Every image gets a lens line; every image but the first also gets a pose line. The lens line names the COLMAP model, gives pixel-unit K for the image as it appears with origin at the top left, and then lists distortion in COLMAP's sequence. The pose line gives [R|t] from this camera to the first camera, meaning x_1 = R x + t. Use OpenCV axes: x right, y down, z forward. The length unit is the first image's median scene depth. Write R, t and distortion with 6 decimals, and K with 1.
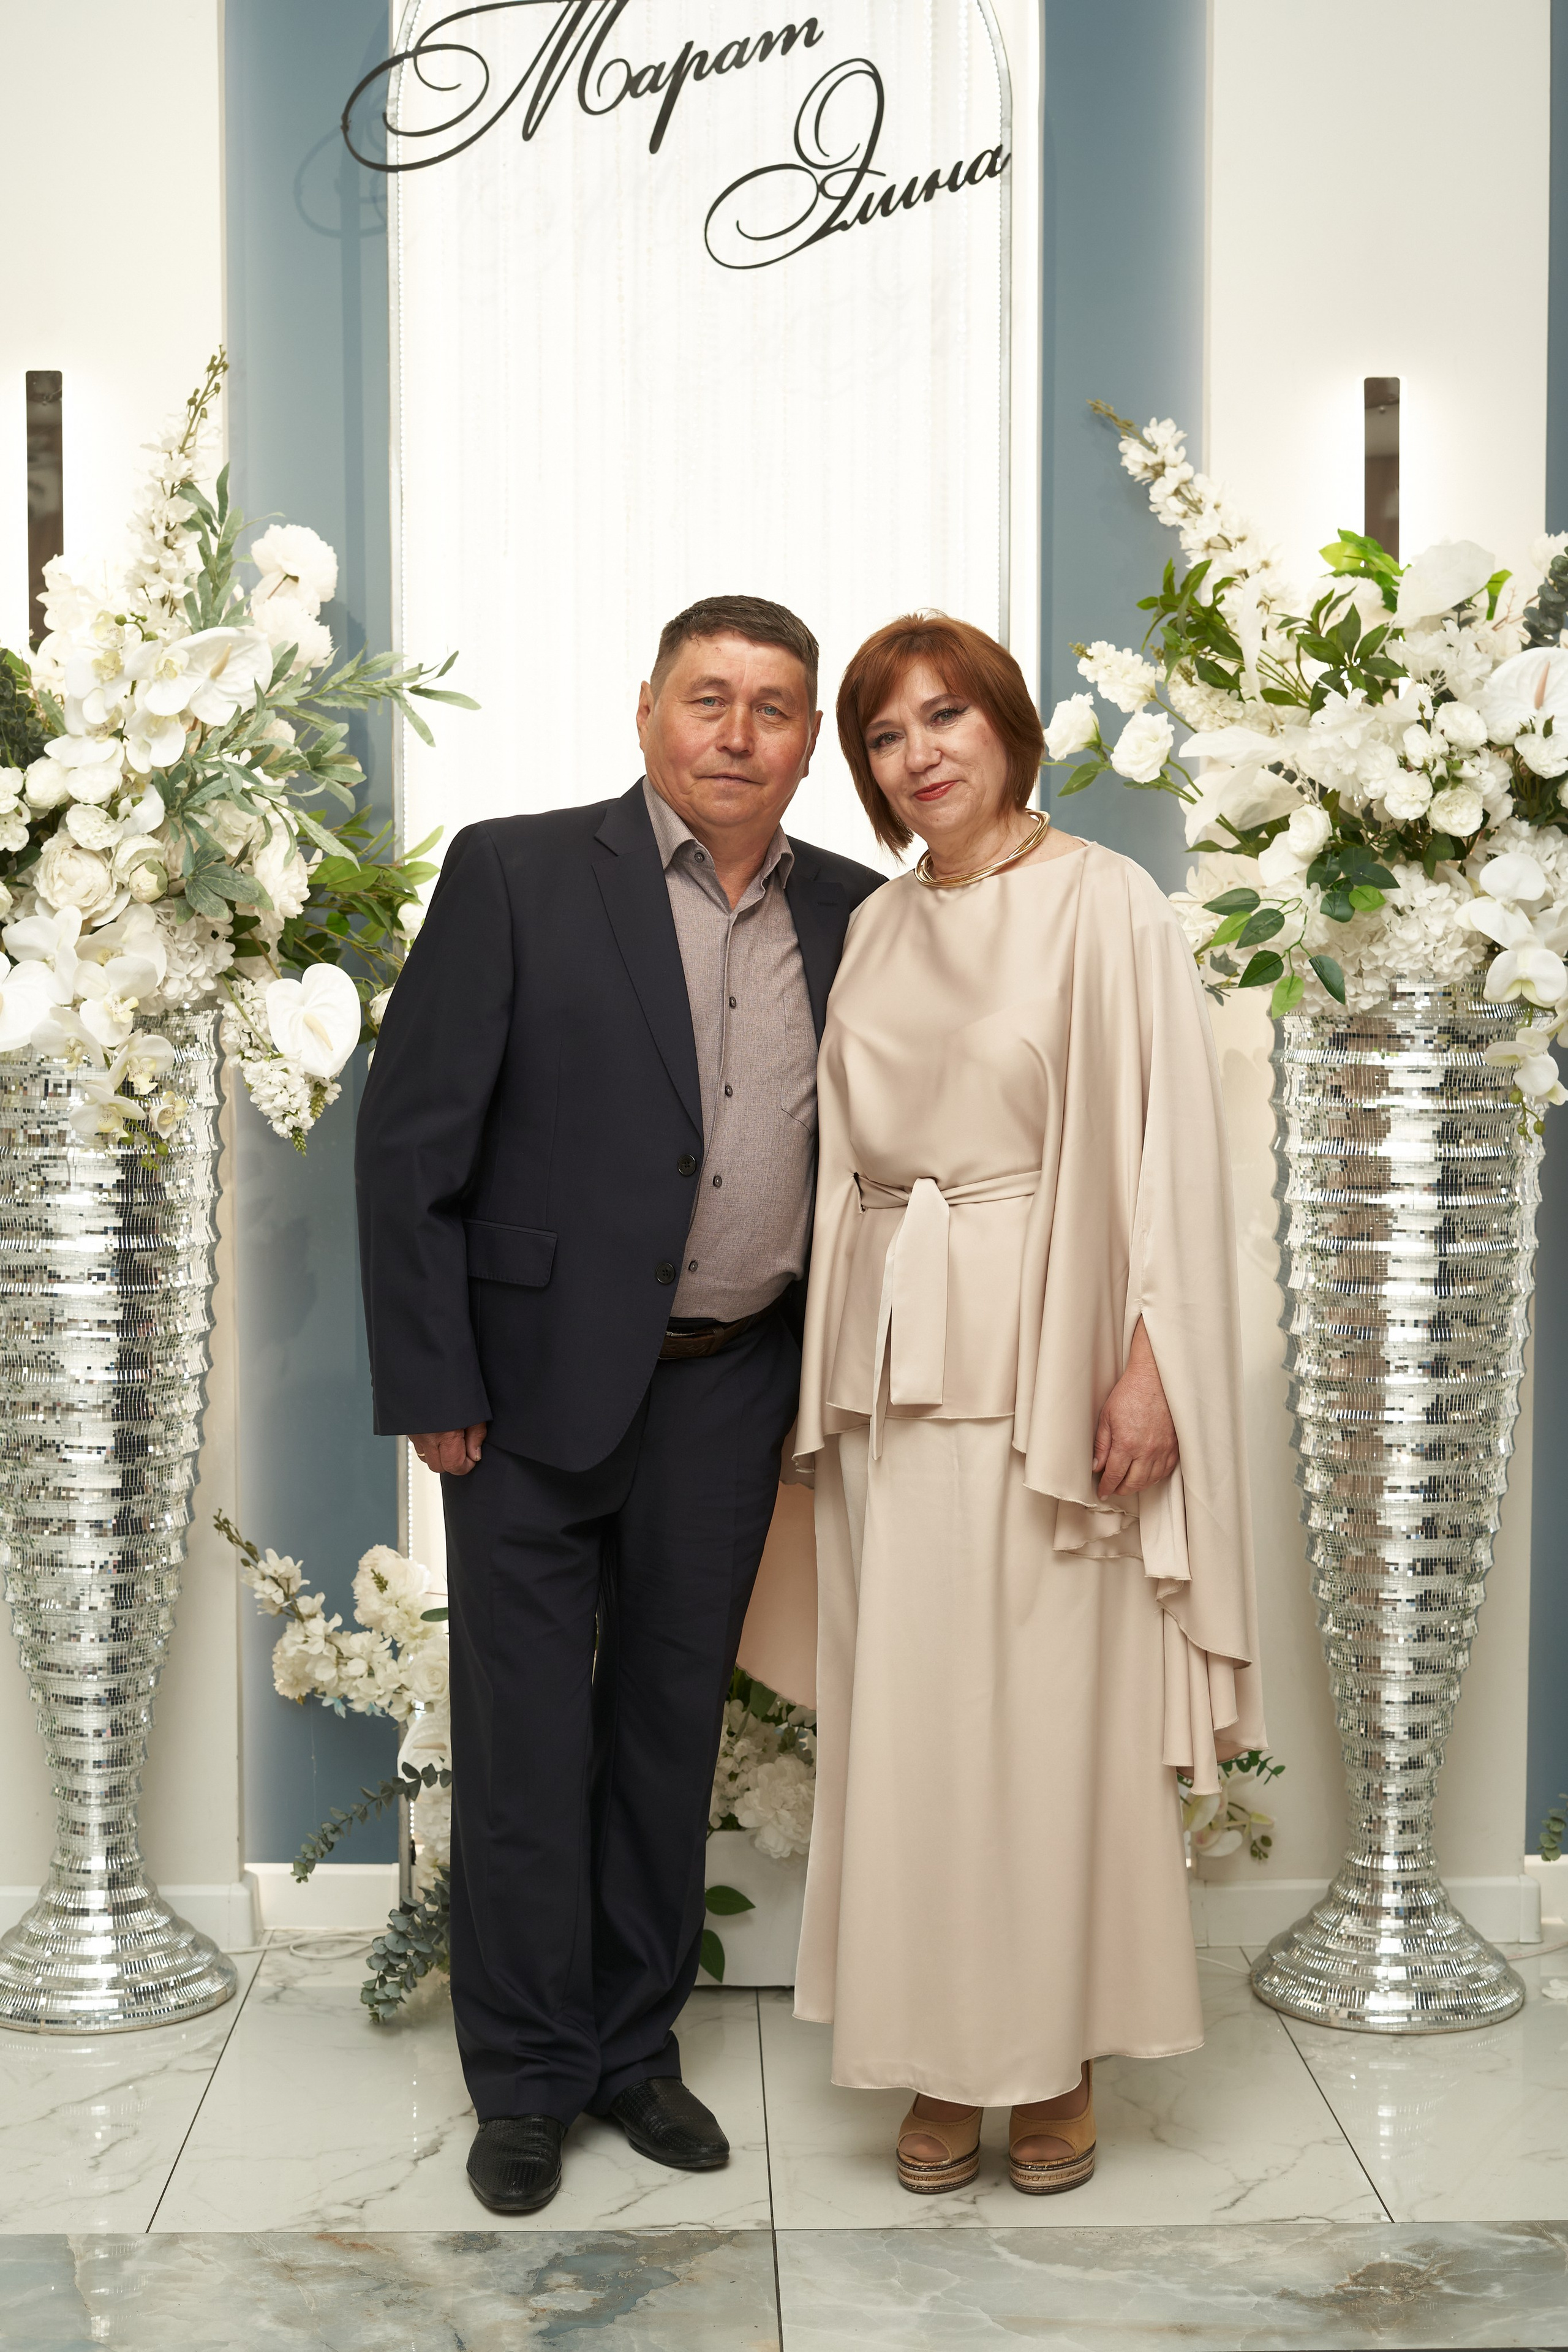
lens RADIAL K [[3447.3, 0, 776.6], [0, 3447.3, 1175.2], [0, 0, 1]] dist [-0.020963, 0.011528]
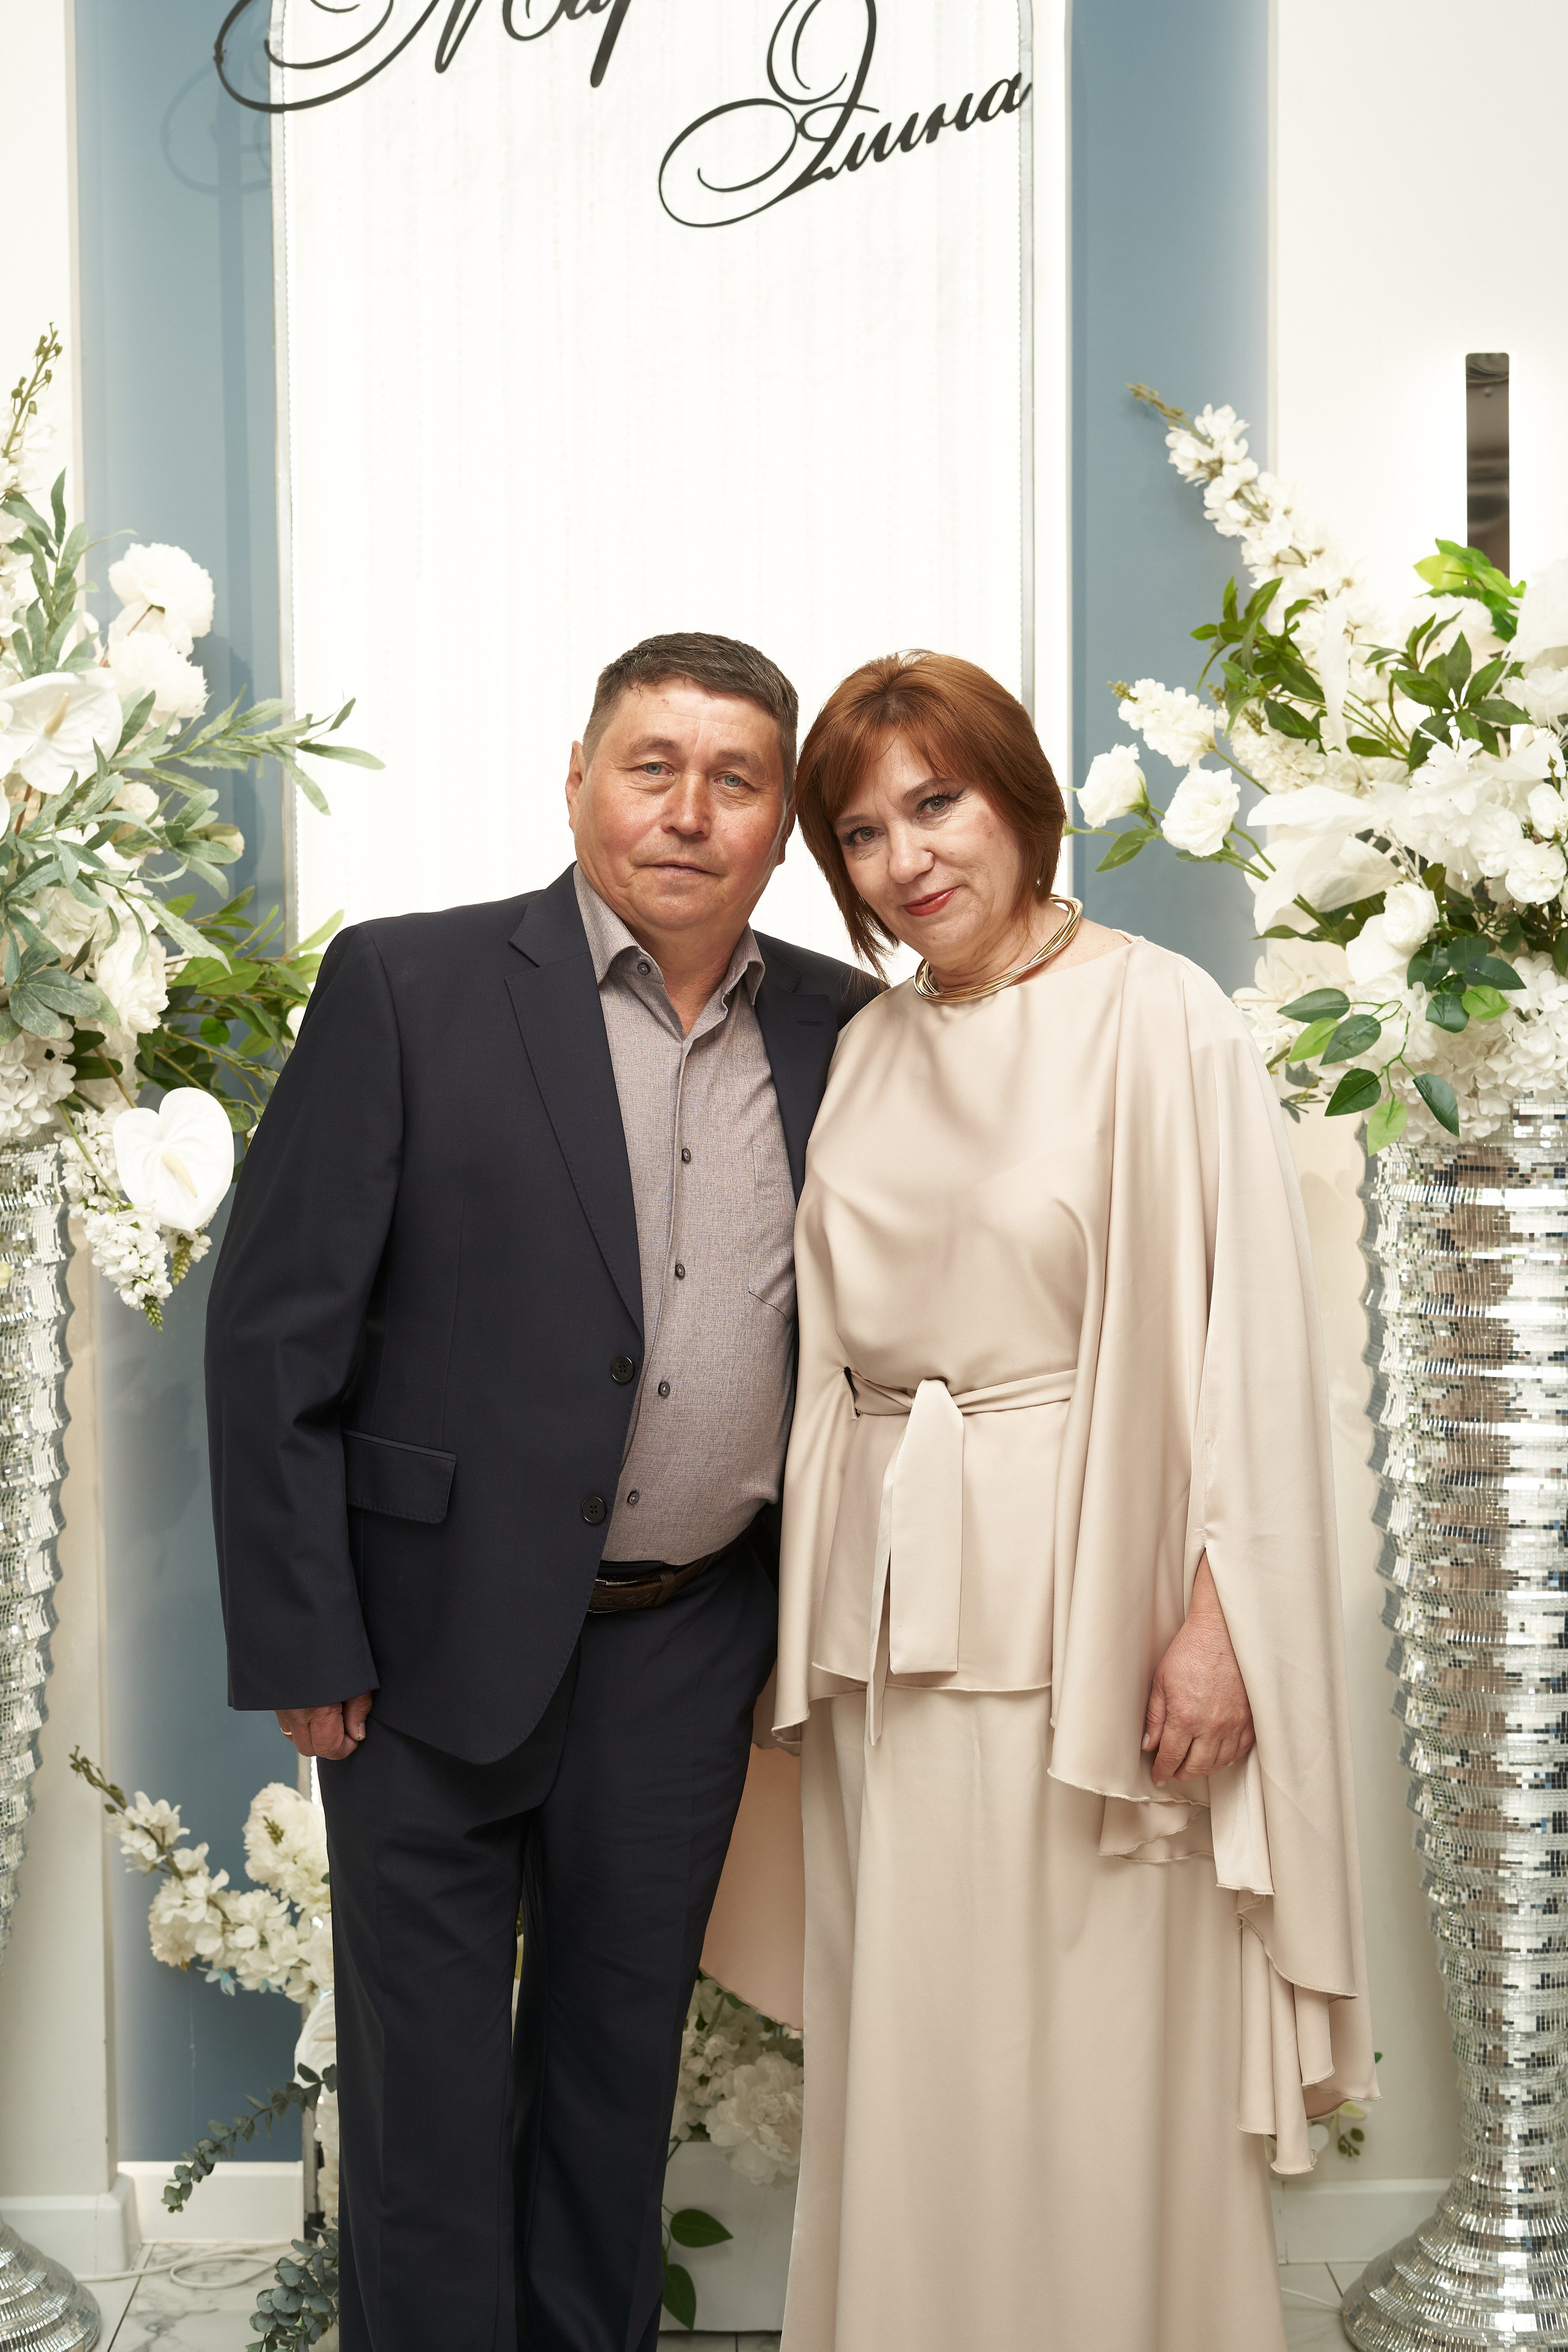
lens RADIAL K [[3537.4, 0, 772.6], [0, 3537.4, 1177.9], [0, 0, 1]] dist [-0.010106, -0.047890]
pose [[0.999954, -0.006861, -0.006761, 0.010784], [0.006831, 0.999967, -0.004435, -0.034837], [0.006792, 0.004389, 0.999967, 0.168142]]
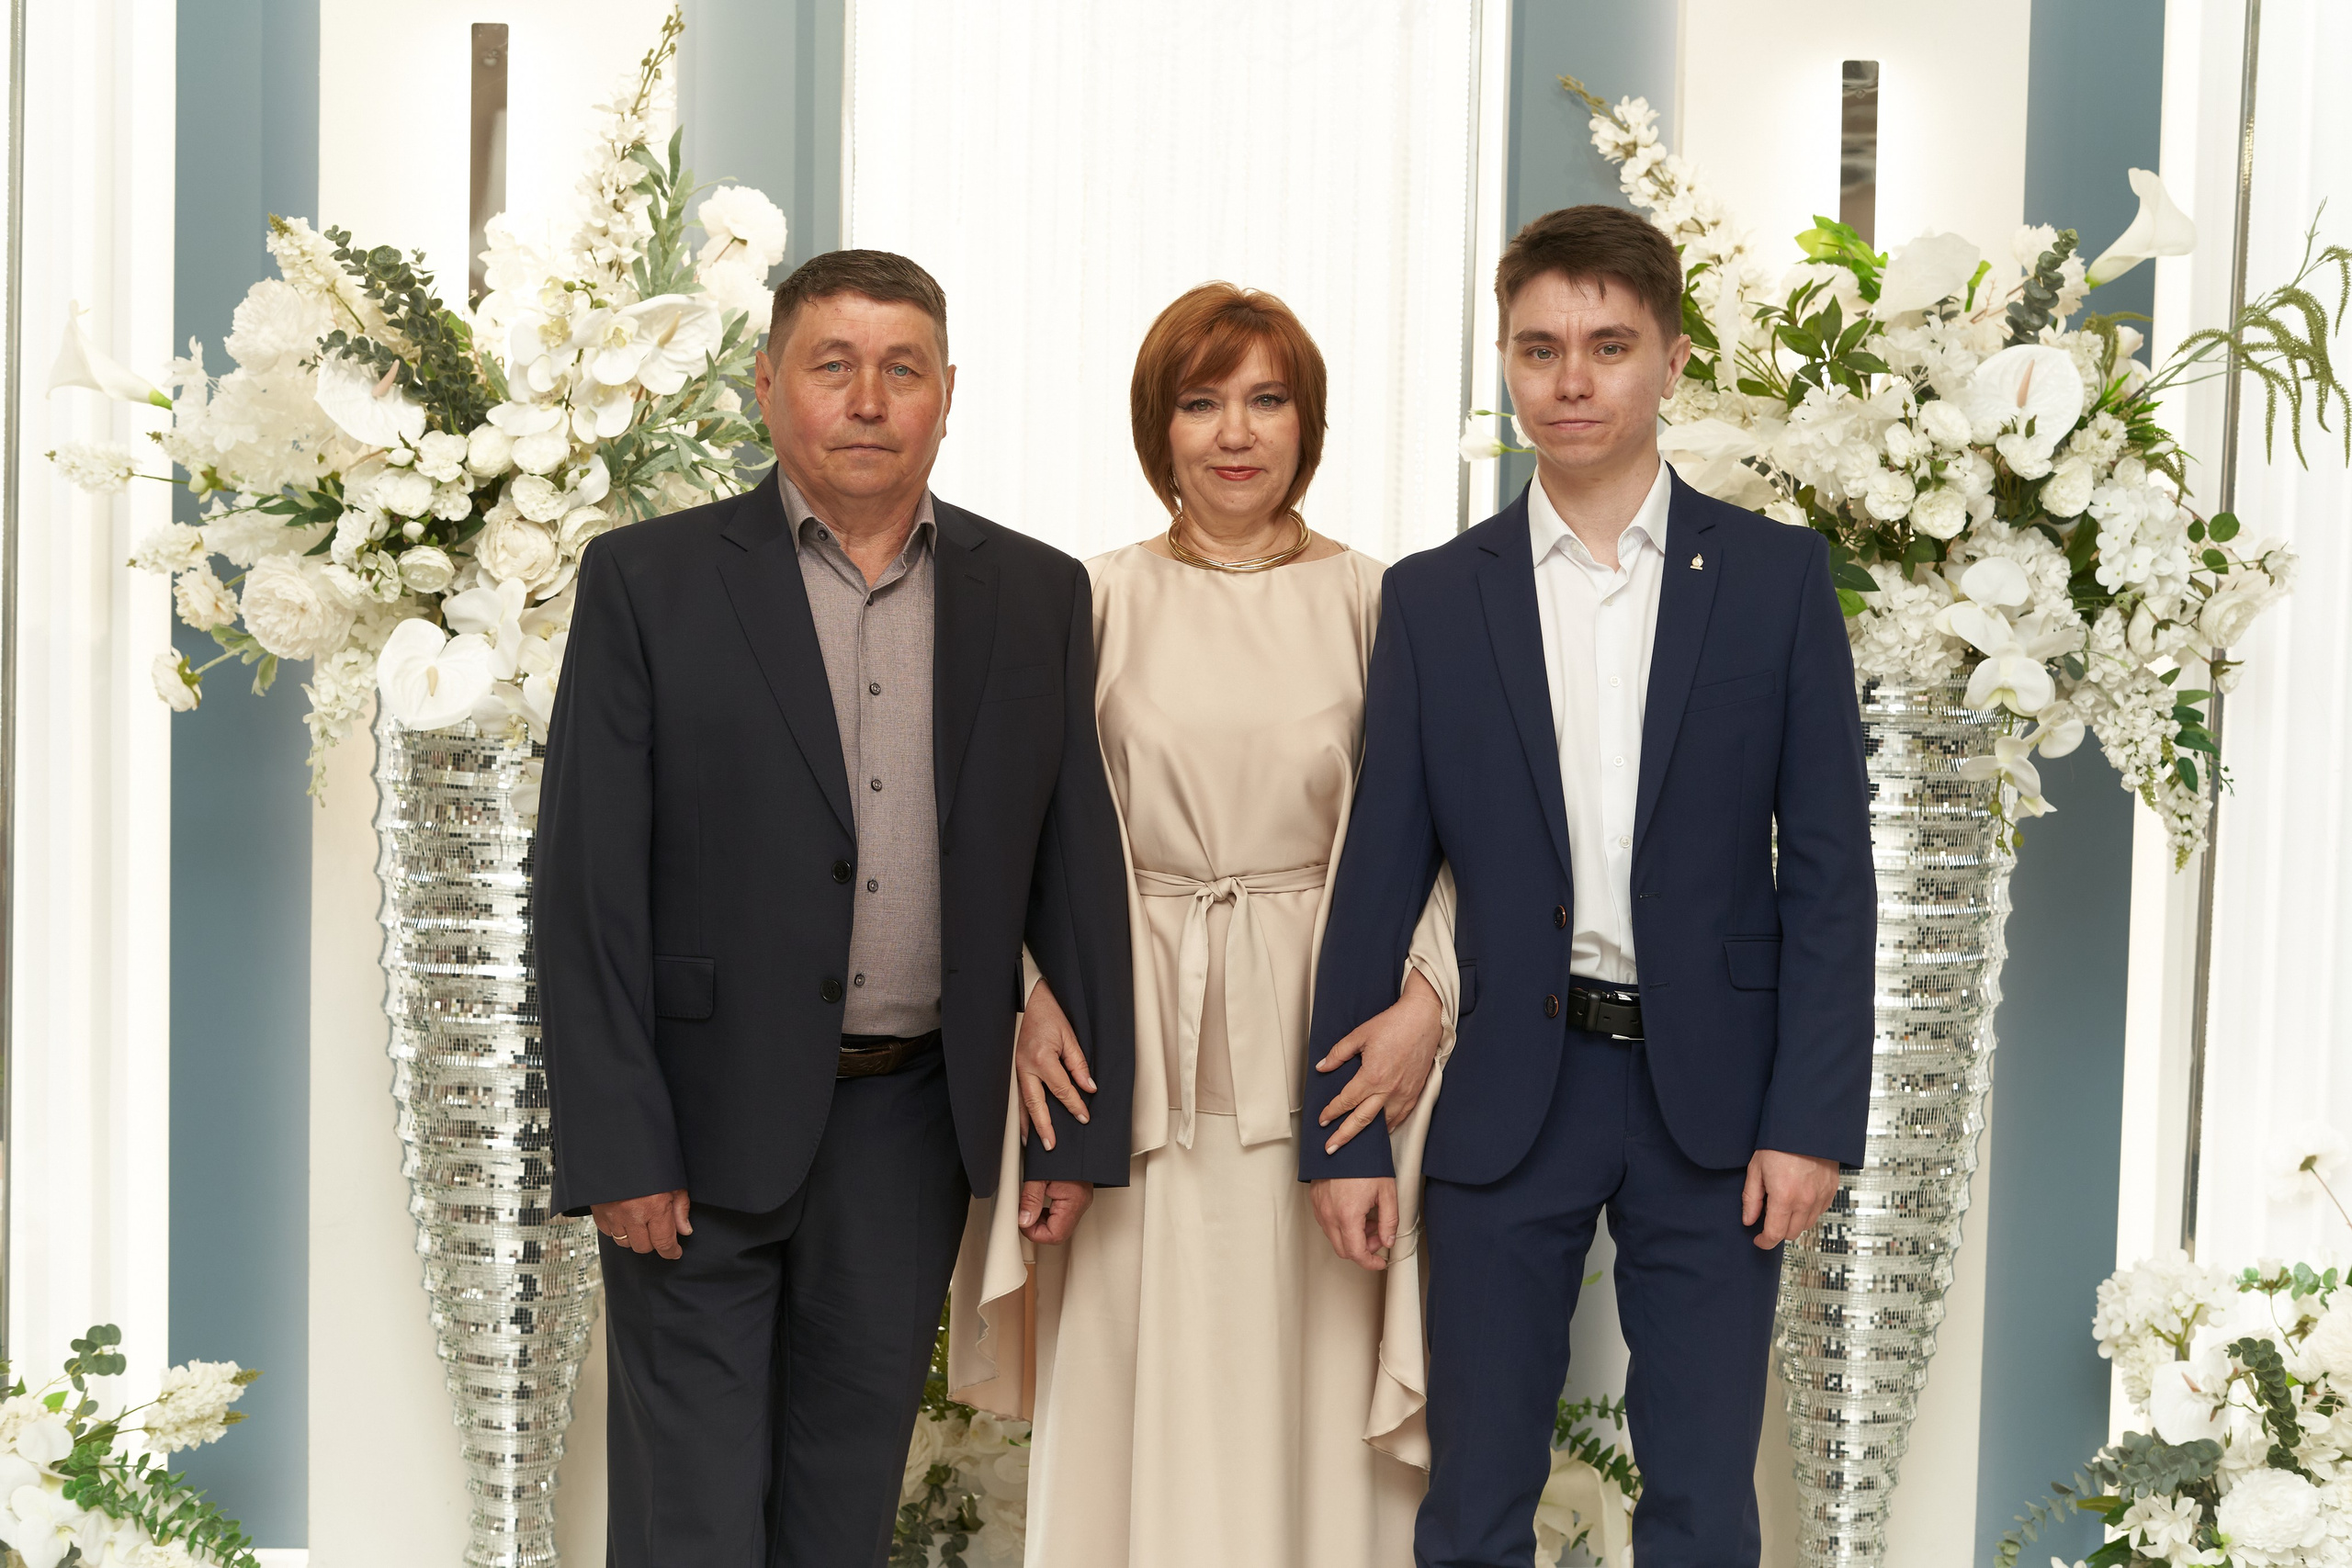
lens RADIAL K [[3447.0, 0, 1176.0], [0, 3447.0, 784.0], [0, 0, 1]] dist [-0.020963, 0.011528]
pose [[0.999753, 0.021074, 0.007052, -0.022027], [-0.021043, 0.999769, -0.004458, -0.018932], [-0.007144, 0.004309, 0.999965, 0.026852]]
